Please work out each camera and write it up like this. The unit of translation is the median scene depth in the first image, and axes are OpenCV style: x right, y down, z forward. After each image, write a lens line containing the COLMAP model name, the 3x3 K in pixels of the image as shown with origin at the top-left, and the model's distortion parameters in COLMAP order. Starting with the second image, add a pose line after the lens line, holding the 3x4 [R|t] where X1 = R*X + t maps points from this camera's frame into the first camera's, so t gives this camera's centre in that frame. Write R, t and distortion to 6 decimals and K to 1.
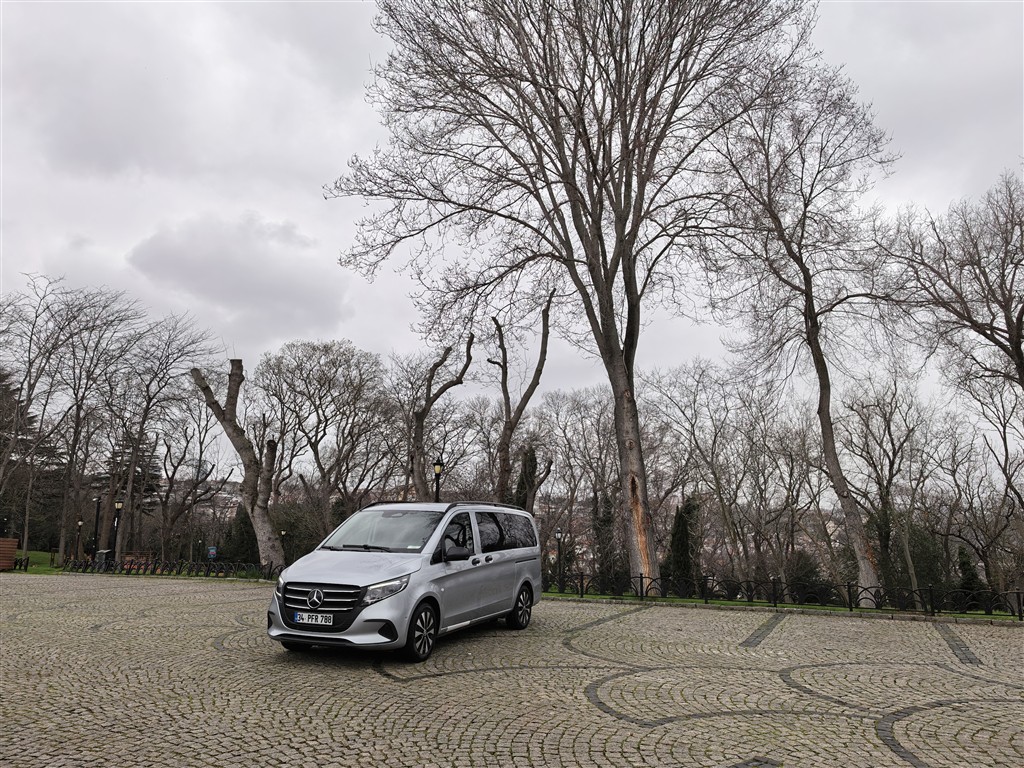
lens RADIAL K [[706.3, 0, 514.5], [0, 706.3, 389.1], [0, 0, 1]] dist [0.024692, -0.000095]
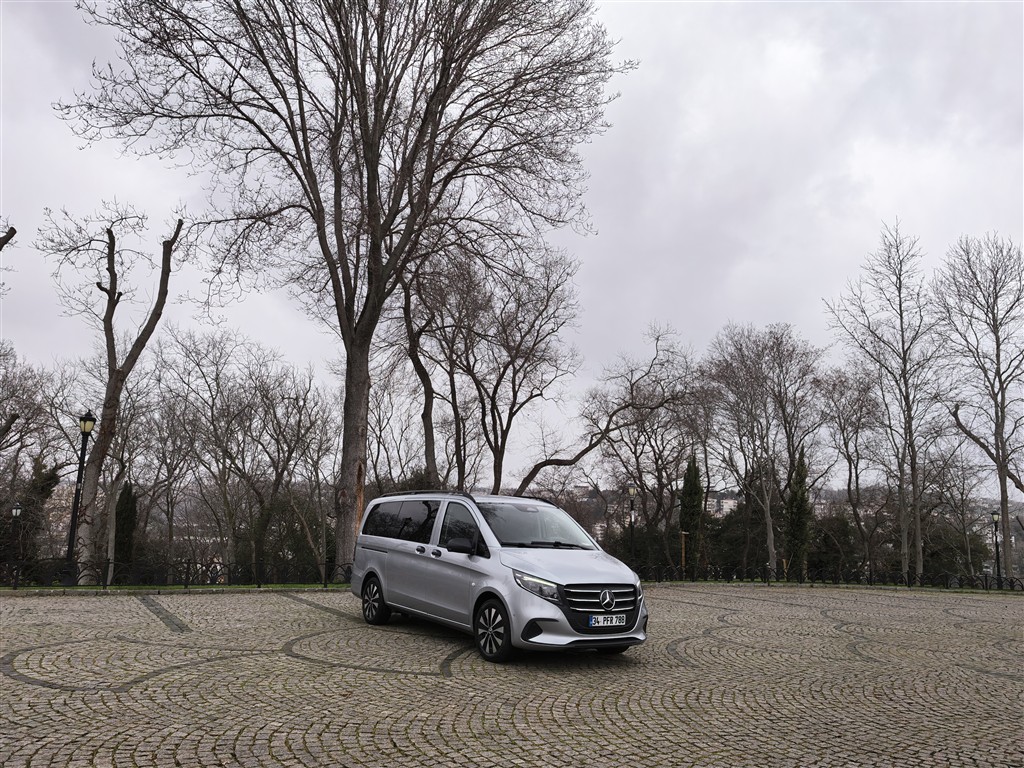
lens RADIAL K [[706.3, 0, 514.5], [0, 706.3, 389.1], [0, 0, 1]] dist [0.024692, -0.000095]
pose [[0.540090, 0.167654, 0.824739, -0.374918], [-0.195016, 0.978216, -0.071145, 0.034153], [-0.818701, -0.122412, 0.561020, 0.188447]]
